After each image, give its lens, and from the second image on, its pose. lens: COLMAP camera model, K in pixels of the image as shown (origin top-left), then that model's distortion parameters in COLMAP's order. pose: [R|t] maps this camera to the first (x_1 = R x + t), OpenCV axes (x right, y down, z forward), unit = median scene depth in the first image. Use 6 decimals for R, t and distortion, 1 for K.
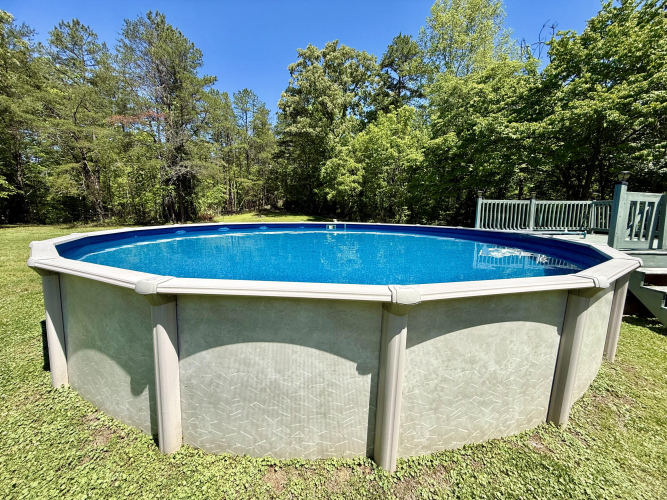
lens RADIAL K [[265.8, 0, 332.7], [0, 265.8, 248.2], [0, 0, 1]] dist [-0.001305, 0.000334]
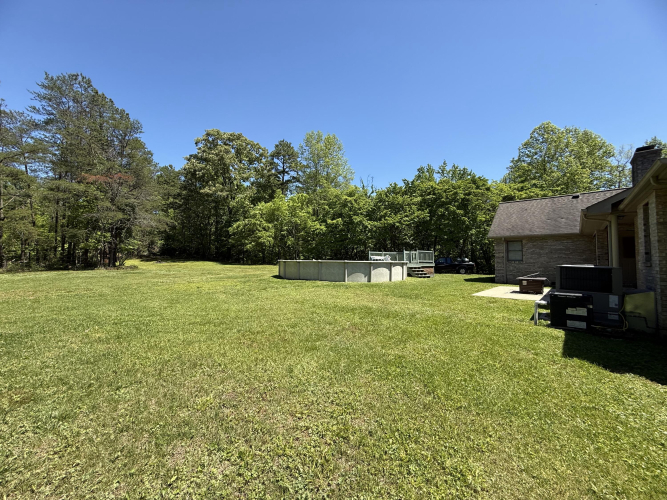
lens RADIAL K [[265.8, 0, 333.7], [0, 265.8, 249.9], [0, 0, 1]] dist [-0.001305, 0.000334]
pose [[0.835125, 0.016824, 0.549803, -0.442941], [0.077285, 0.986028, -0.147566, 0.064247], [-0.544604, 0.165727, 0.822156, -0.383029]]
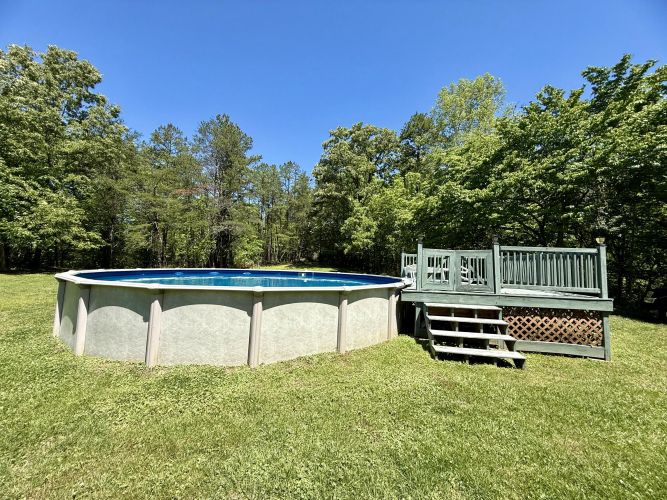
lens RADIAL K [[265.8, 0, 333.1], [0, 265.8, 248.0], [0, 0, 1]] dist [-0.001305, 0.000334]
pose [[0.984164, 0.009210, -0.177024, 0.146093], [-0.044460, 0.979554, -0.196209, 0.014375], [0.171597, 0.200972, 0.964450, -0.076951]]
